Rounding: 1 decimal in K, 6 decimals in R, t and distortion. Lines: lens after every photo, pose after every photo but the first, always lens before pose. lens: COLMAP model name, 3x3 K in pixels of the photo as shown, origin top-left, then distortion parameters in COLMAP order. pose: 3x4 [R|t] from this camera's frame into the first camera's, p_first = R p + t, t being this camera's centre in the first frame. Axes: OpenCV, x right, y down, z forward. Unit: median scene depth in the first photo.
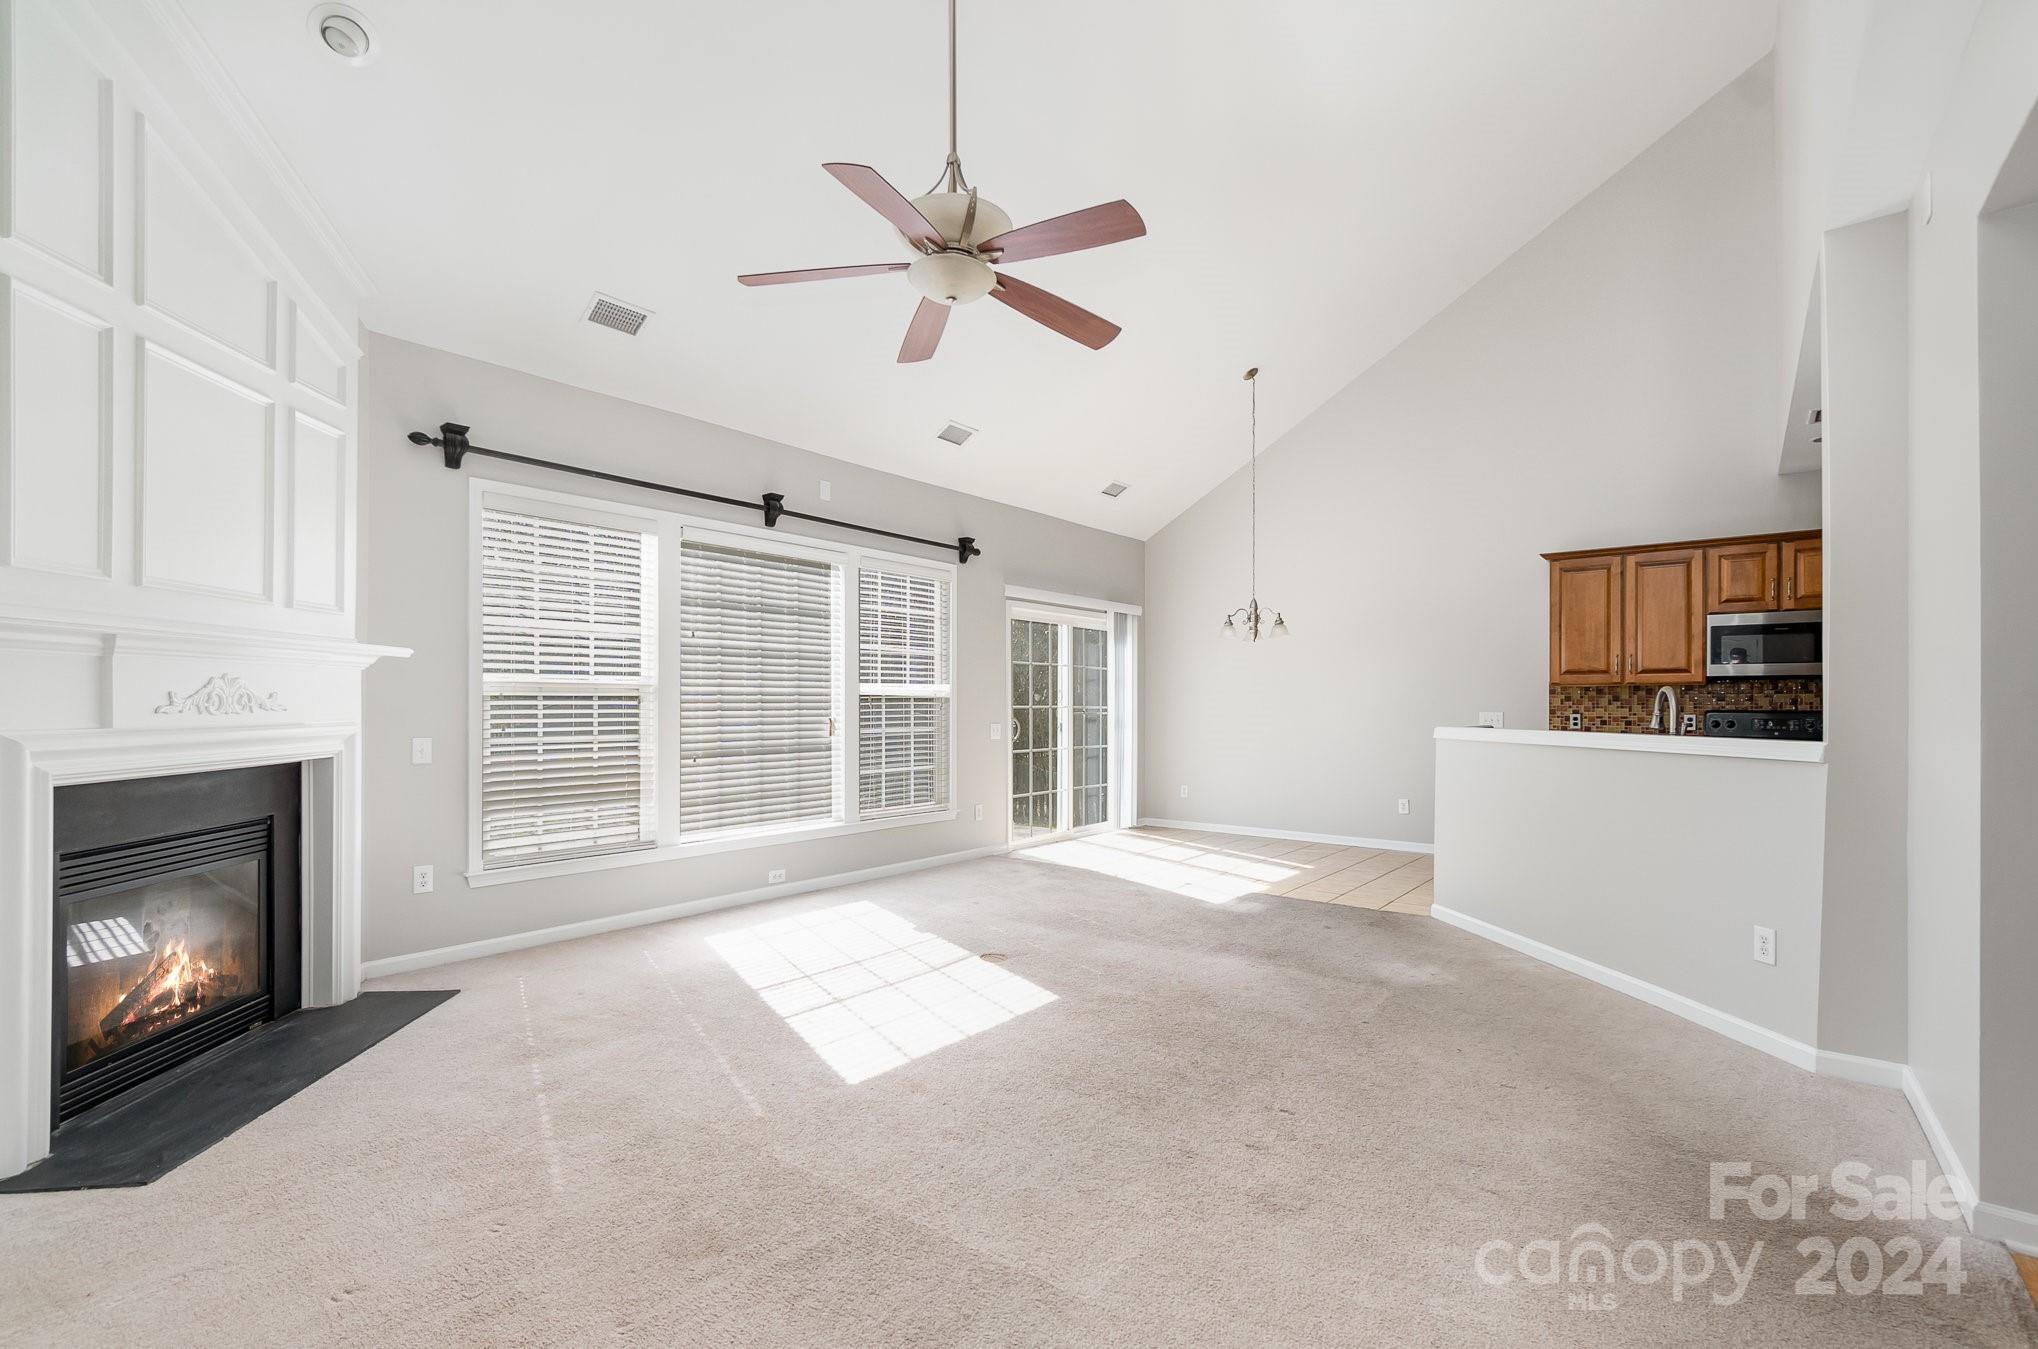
lens RADIAL K [[898.3, 0, 1017.1], [0, 898.3, 703.0], [0, 0, 1]] dist [-0.001520, -0.000293]
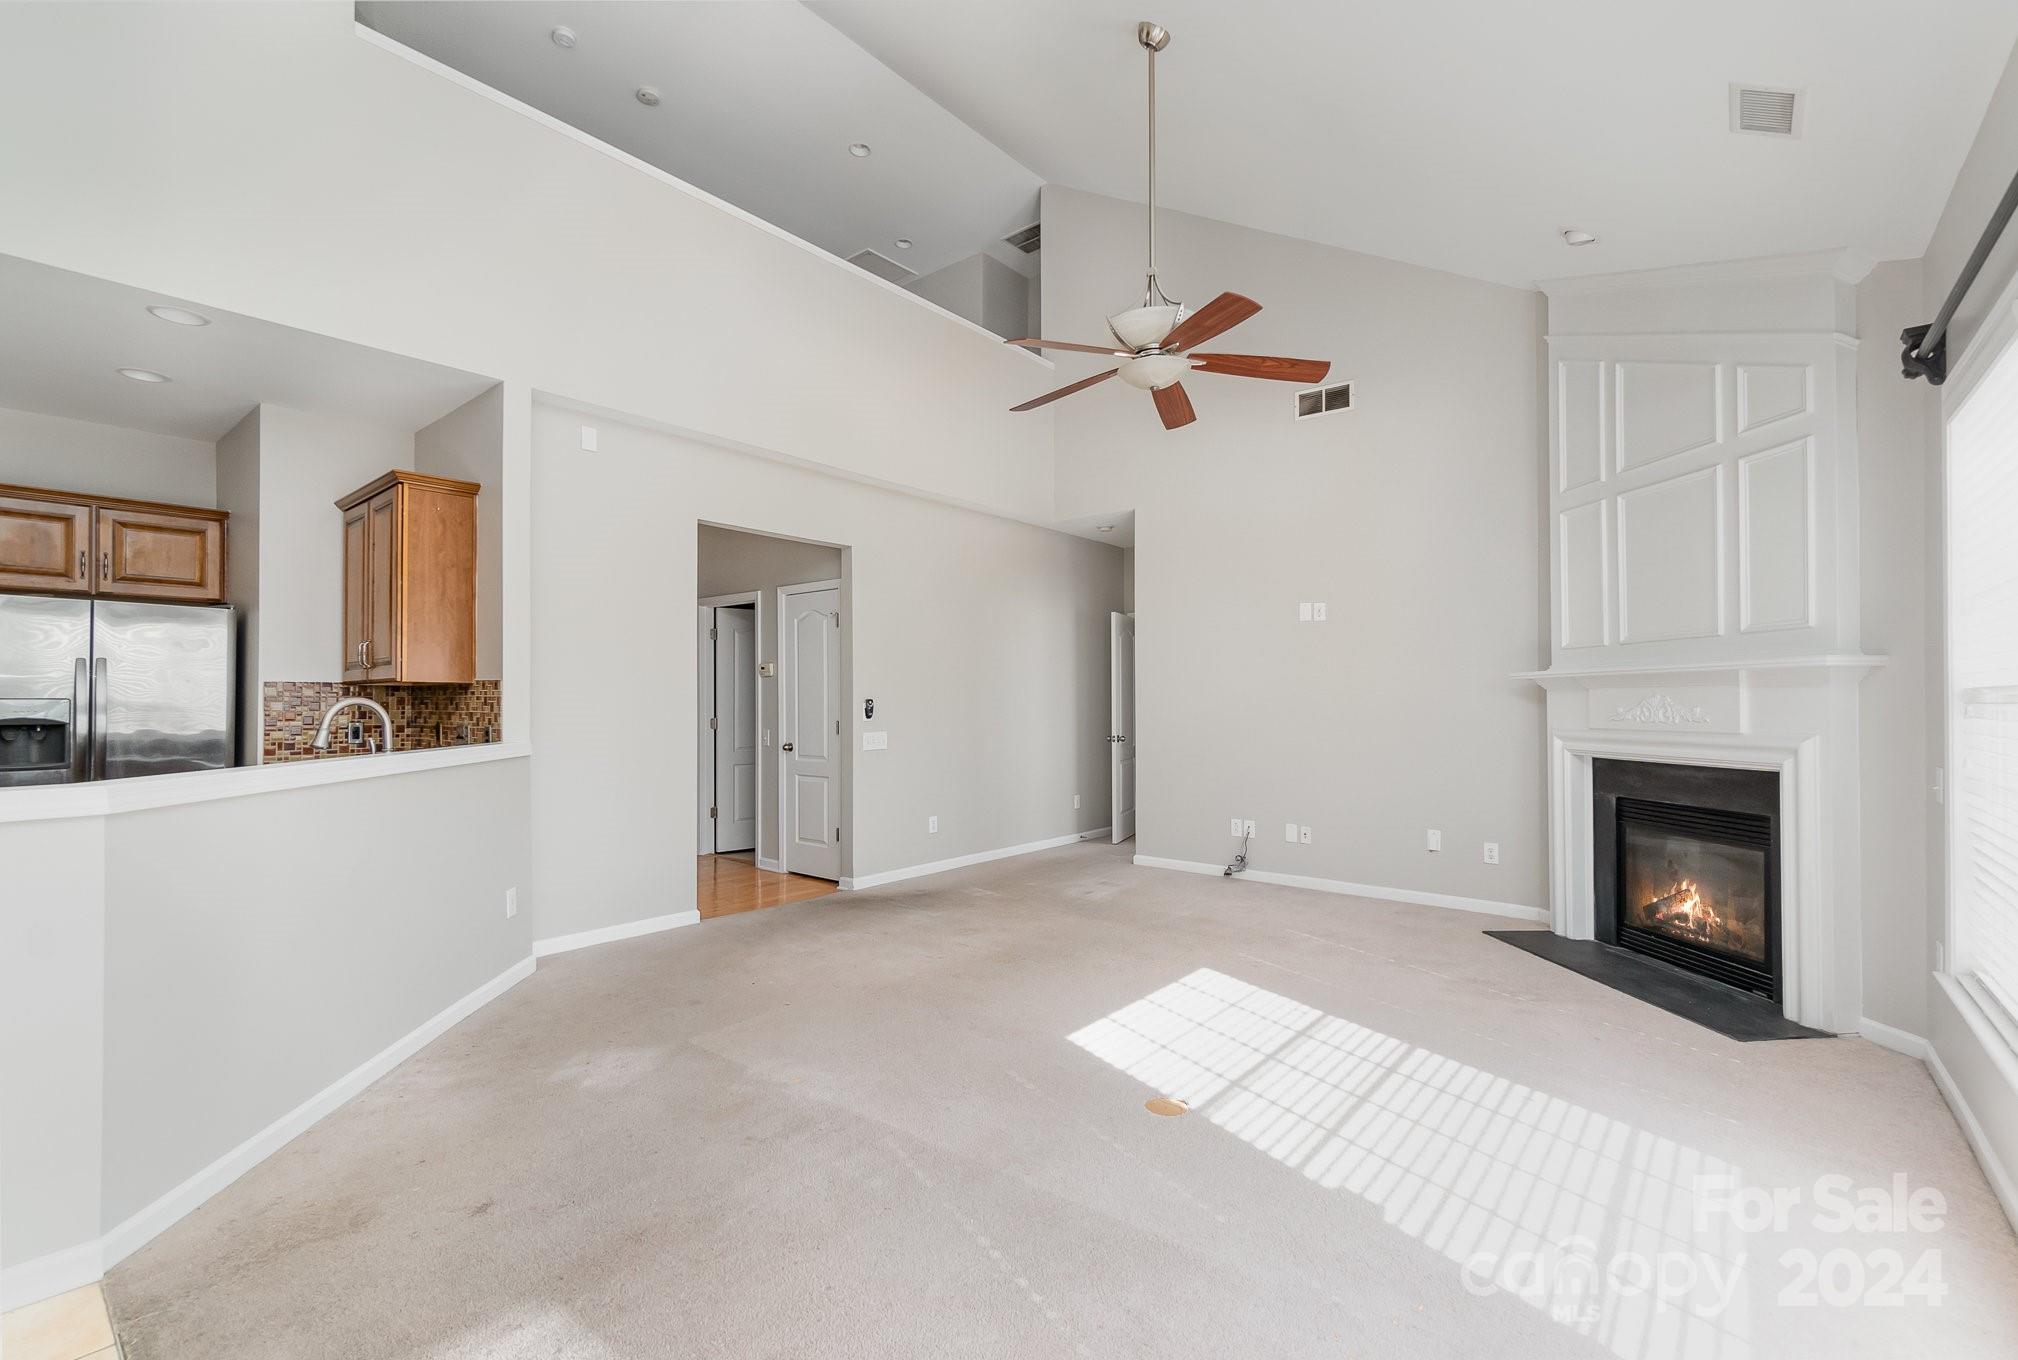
lens RADIAL K [[866.8, 0, 987.8], [0, 866.8, 702.9], [0, 0, 1]] dist [0.000647, 0.000004]
pose [[-0.999106, -0.001189, 0.042258, 0.073048], [-0.001105, 0.999997, 0.001993, -0.012659], [-0.042261, 0.001945, -0.999105, 1.541283]]
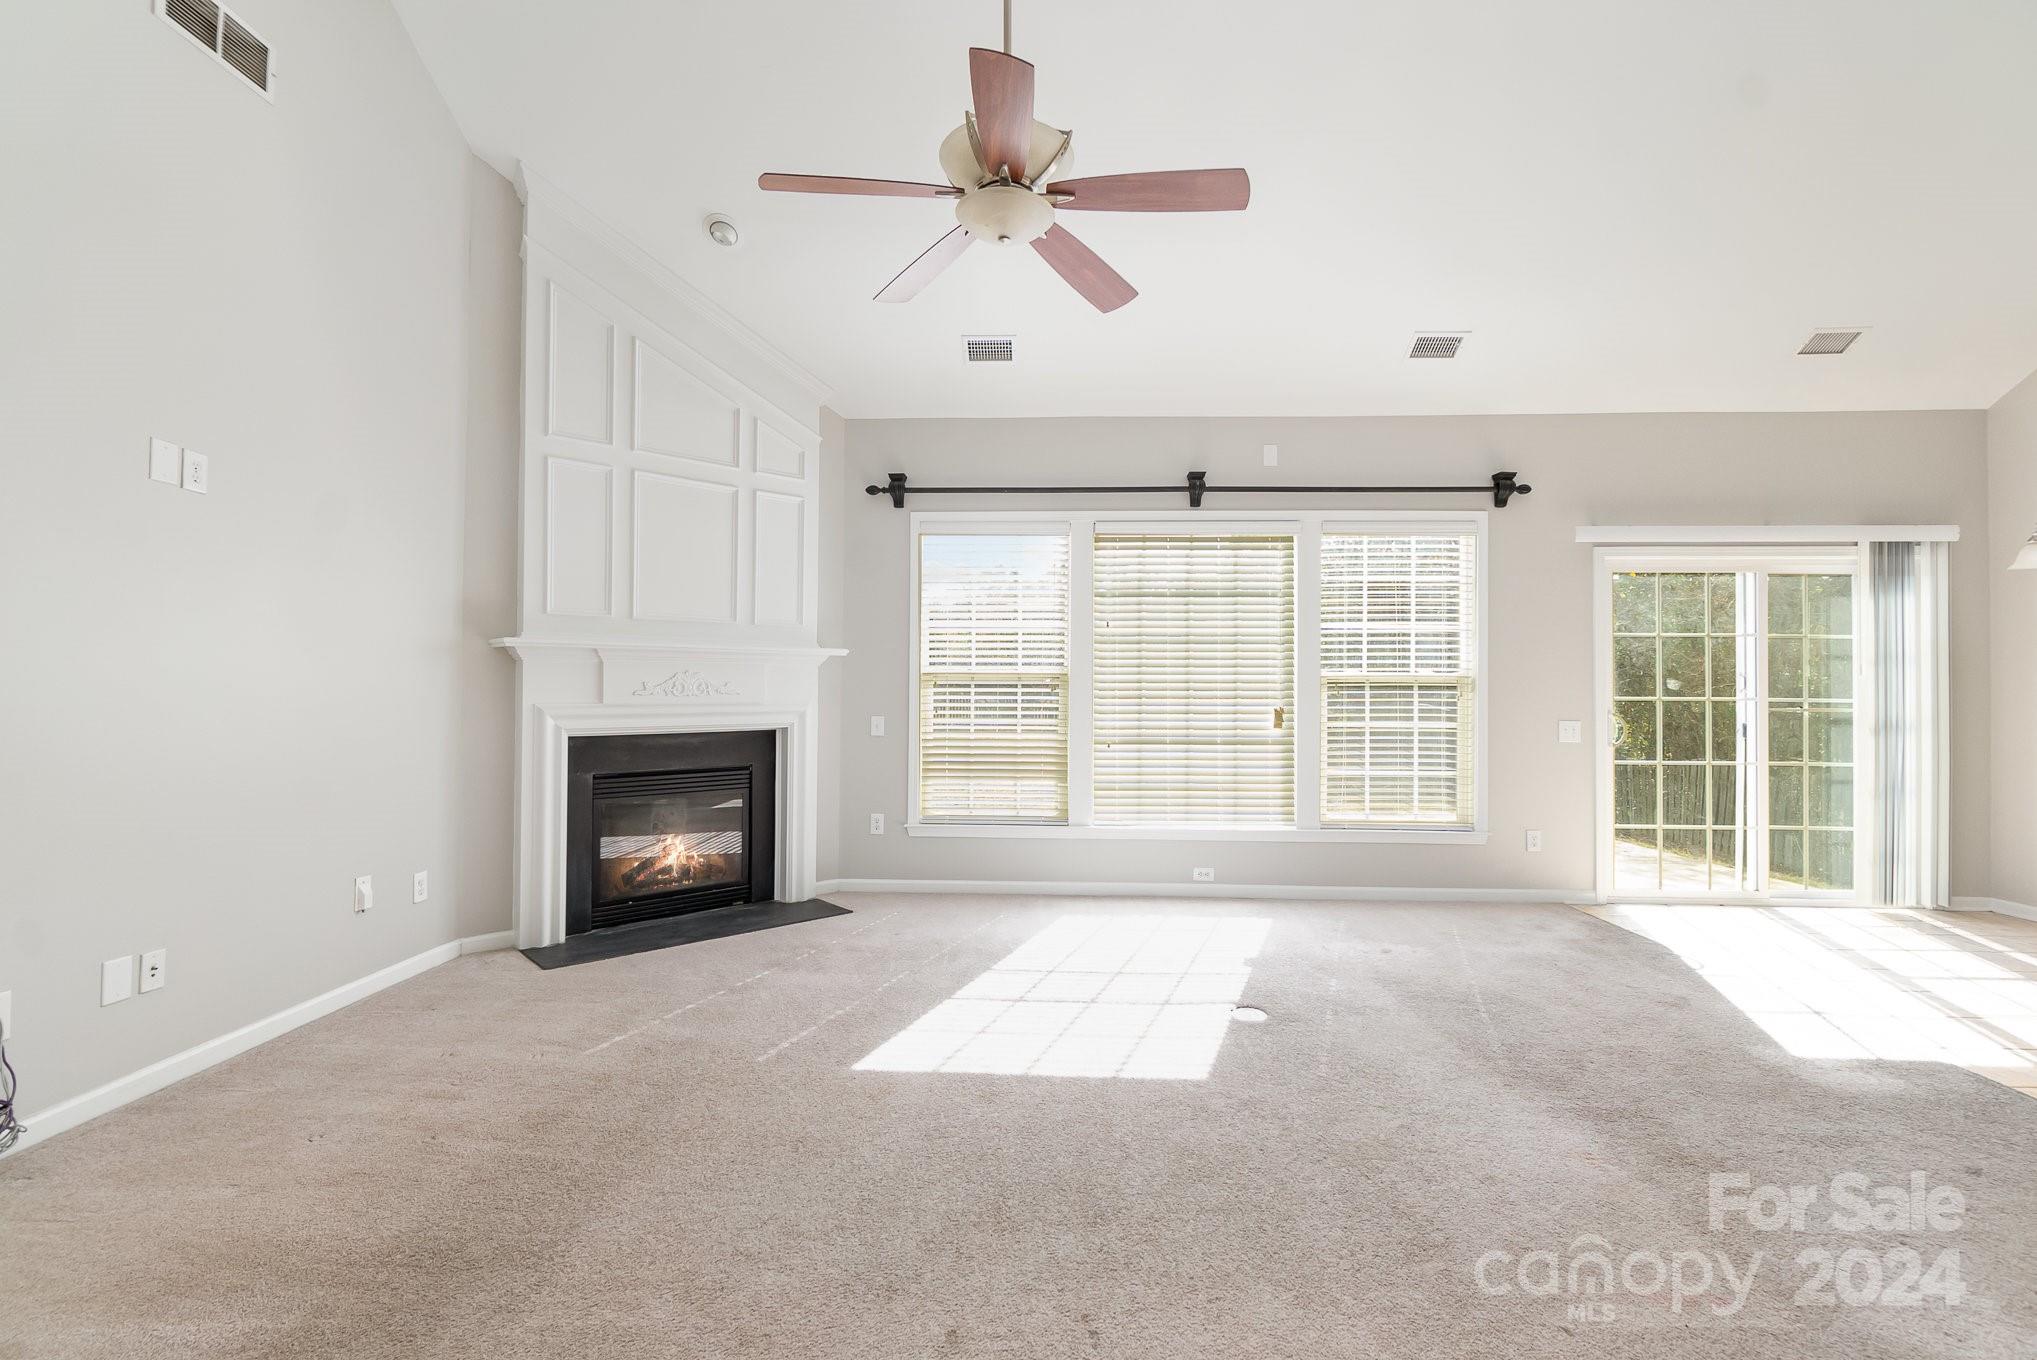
lens RADIAL K [[891.7, 0, 1018.5], [0, 891.7, 680.0], [0, 0, 1]] dist [-0.002430, -0.000458]
pose [[0.594266, -0.010054, -0.804206, 0.455639], [-0.003892, 0.999874, -0.015377, 0.004321], [0.804259, 0.012268, 0.594152, 0.346592]]
